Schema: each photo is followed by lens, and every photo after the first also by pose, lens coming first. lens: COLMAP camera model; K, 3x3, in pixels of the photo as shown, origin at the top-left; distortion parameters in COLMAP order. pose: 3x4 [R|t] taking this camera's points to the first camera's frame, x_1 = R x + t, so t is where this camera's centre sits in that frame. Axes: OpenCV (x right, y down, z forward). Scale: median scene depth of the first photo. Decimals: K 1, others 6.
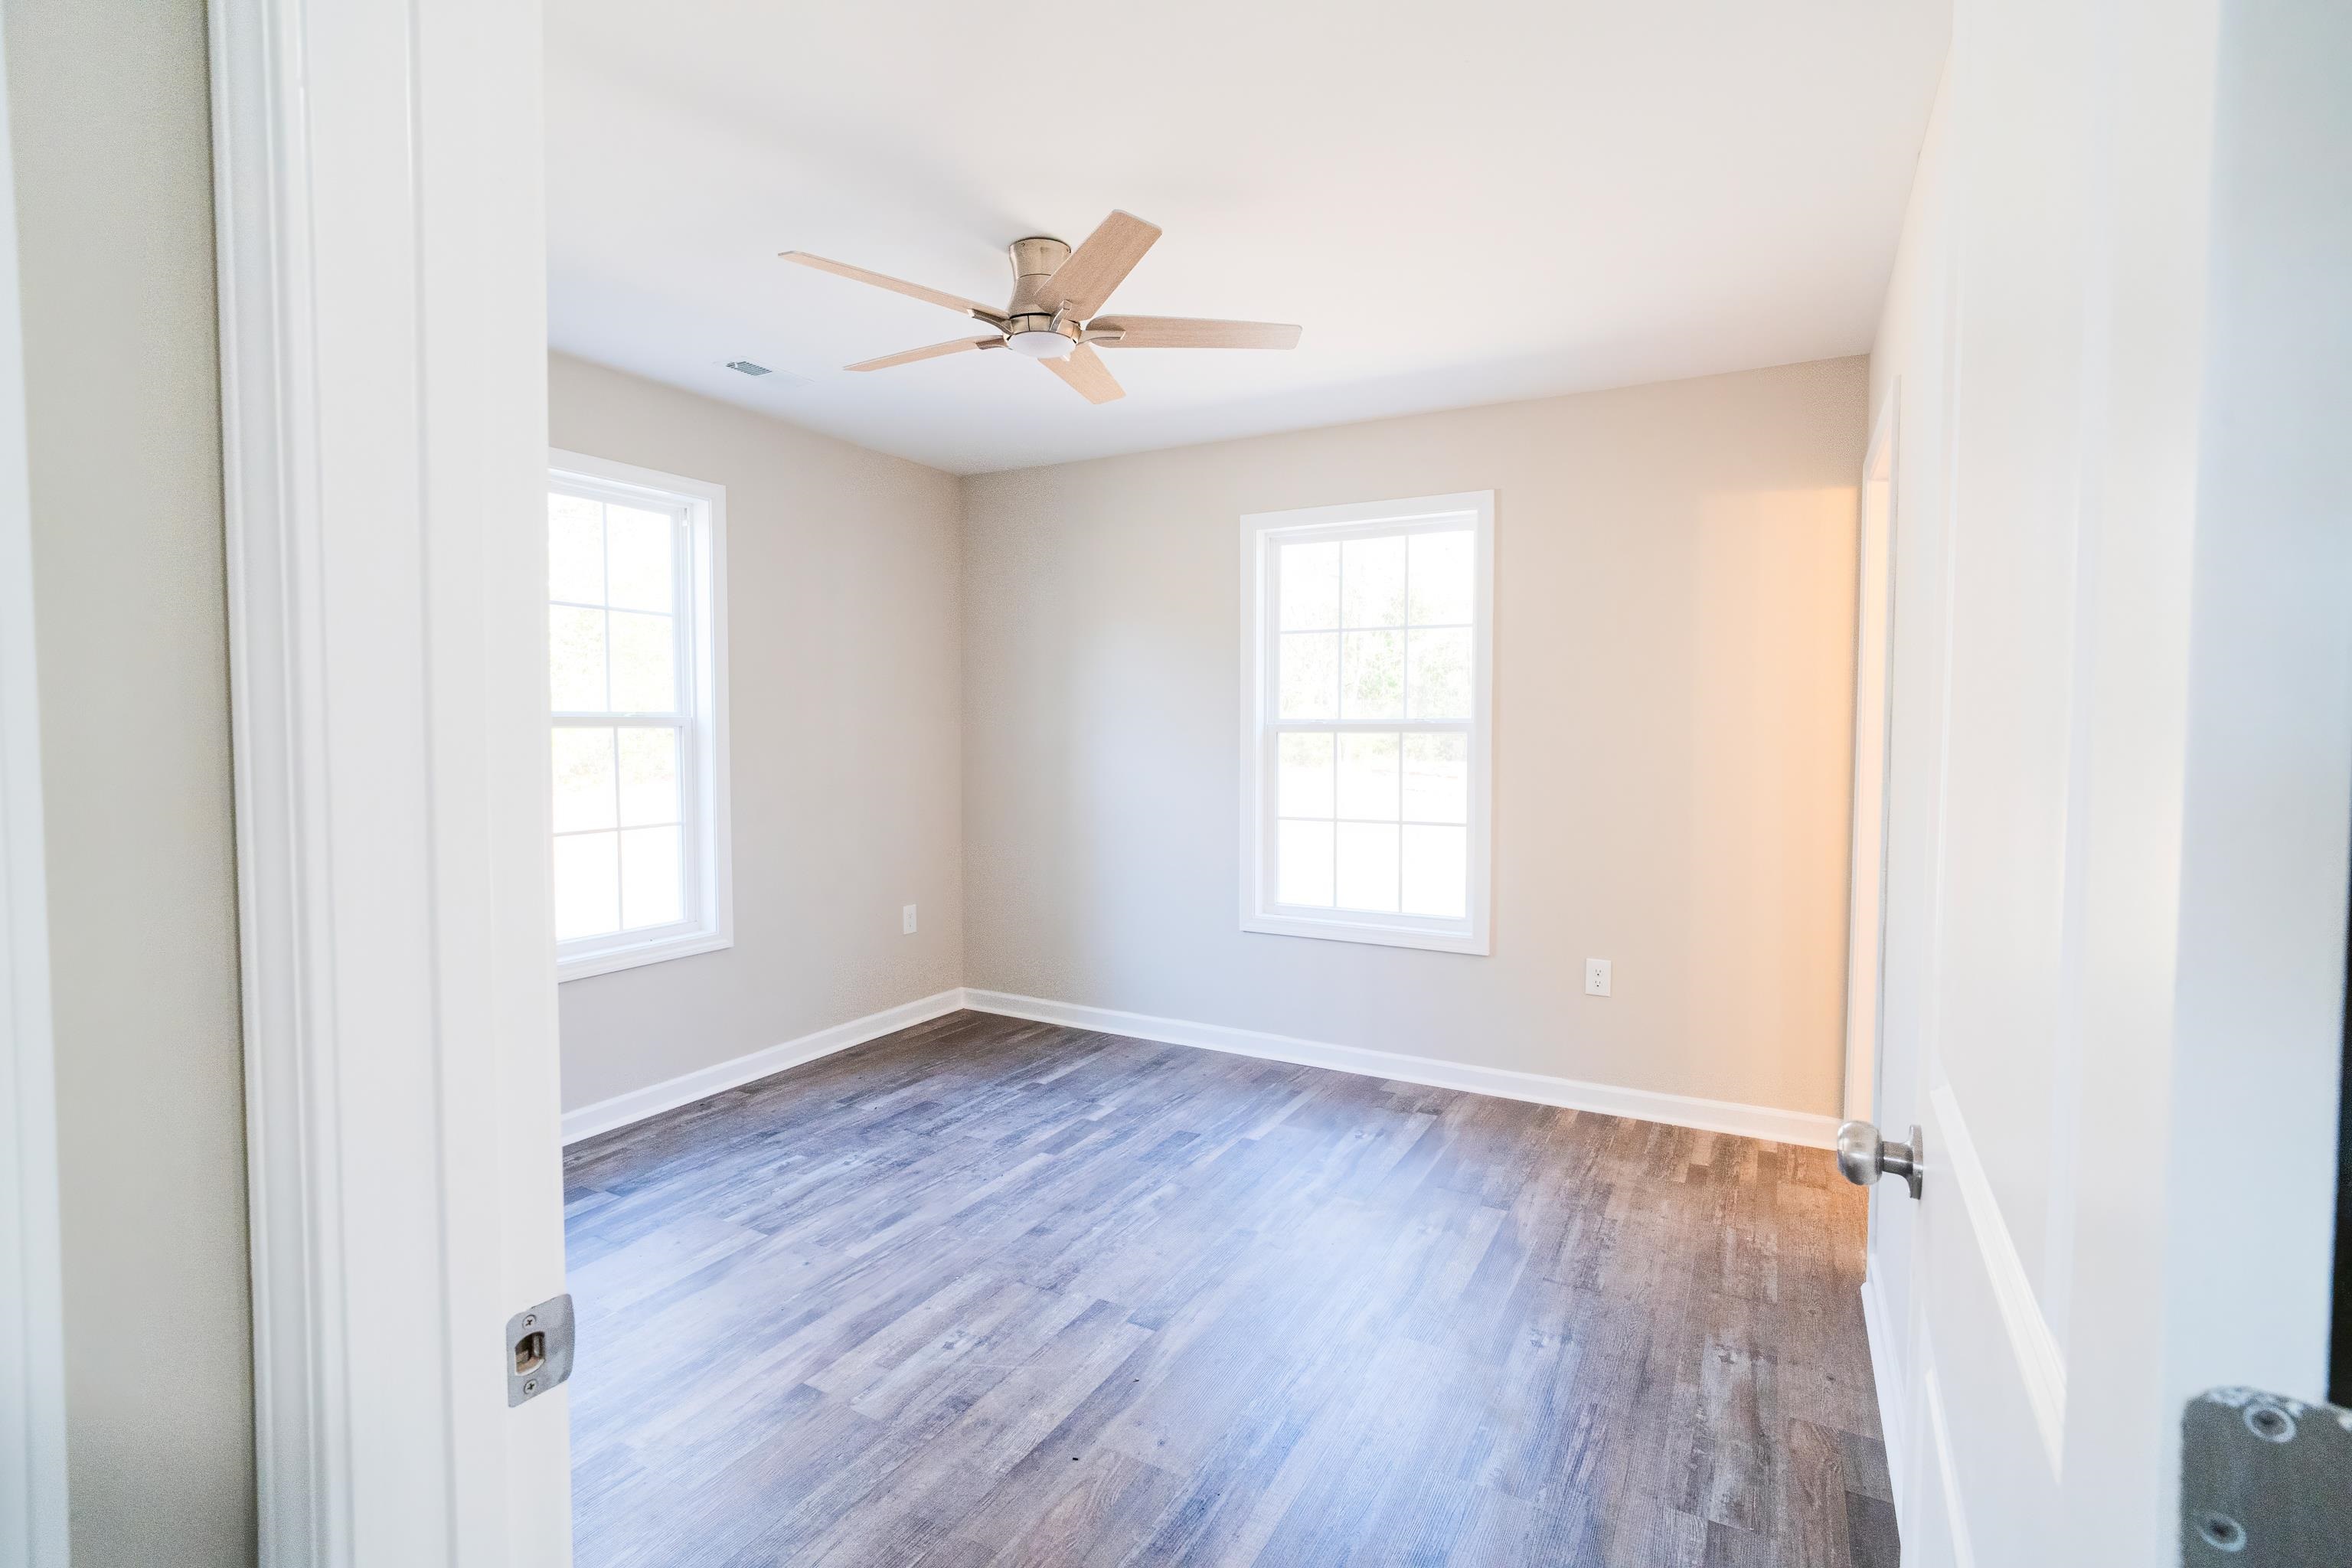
lens RADIAL K [[1093.5, 0, 1177.7], [0, 1093.5, 773.4], [0, 0, 1]] dist [-0.021914, 0.010635]
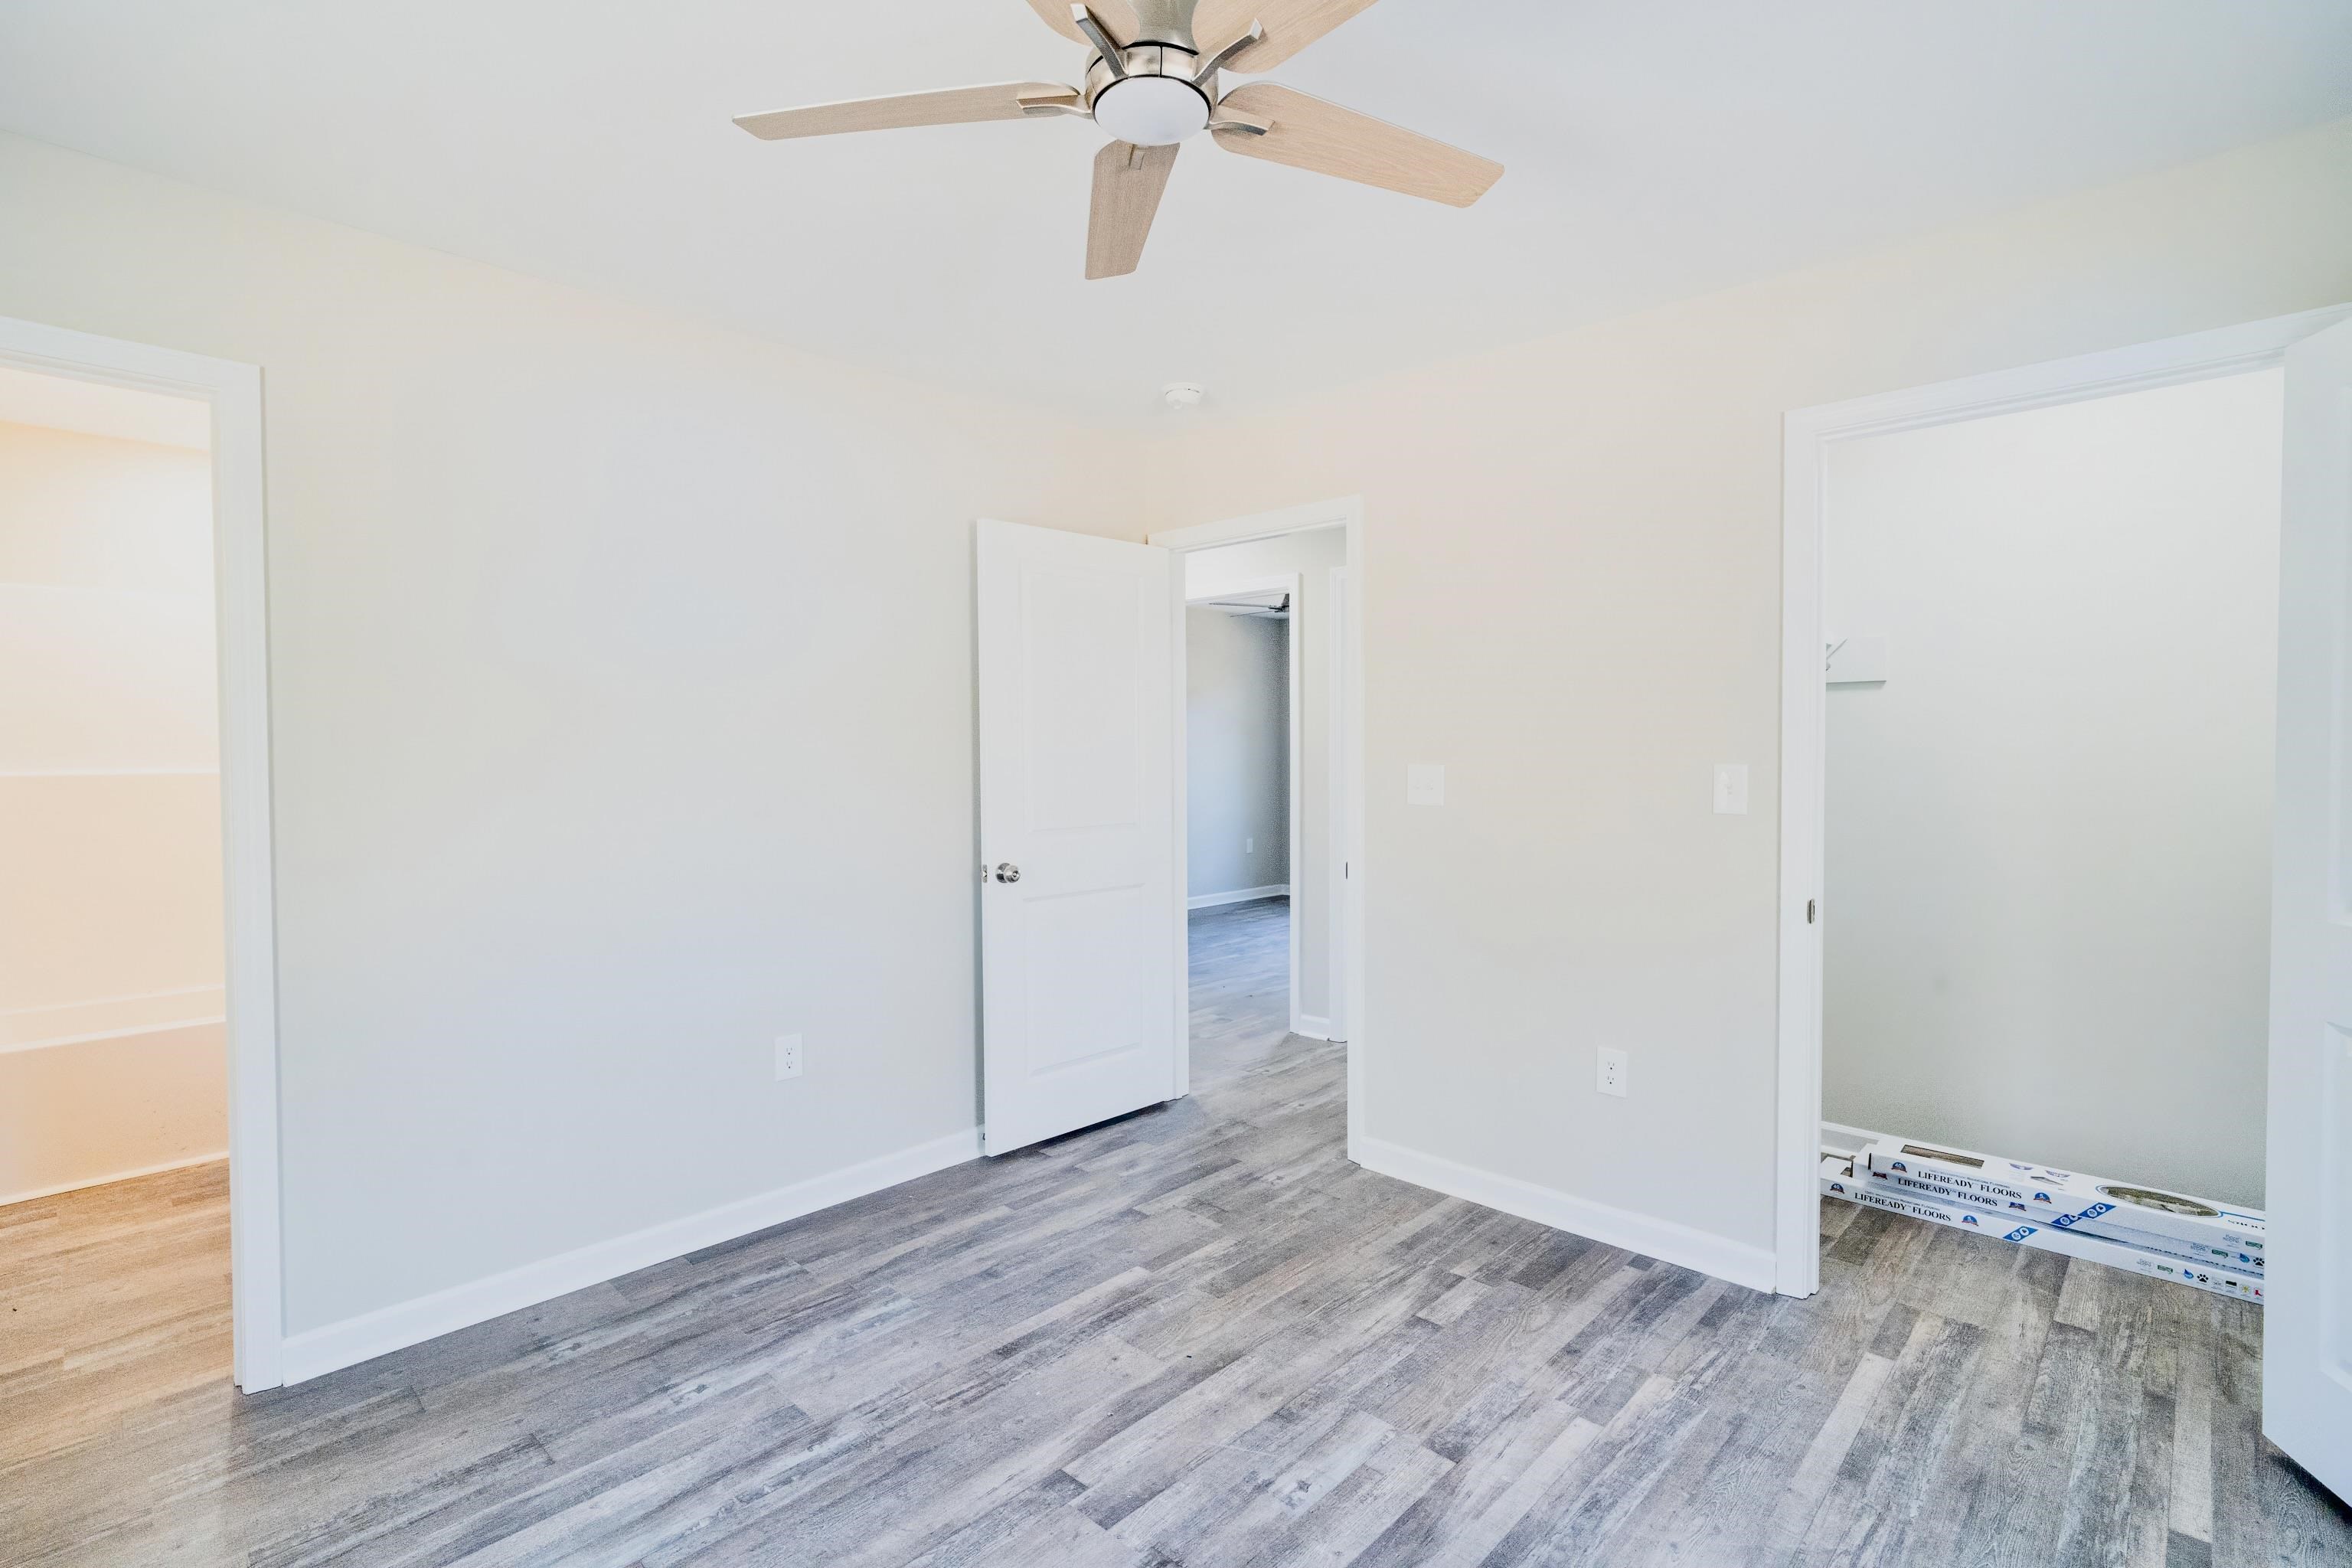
lens RADIAL K [[1093.5, 0, 1177.7], [0, 1093.5, 773.4], [0, 0, 1]] dist [-0.021914, 0.010635]
pose [[-0.966060, -0.004419, 0.258280, -0.351639], [0.013566, 0.997606, 0.067813, -0.089014], [-0.257961, 0.069016, -0.963687, 1.907708]]
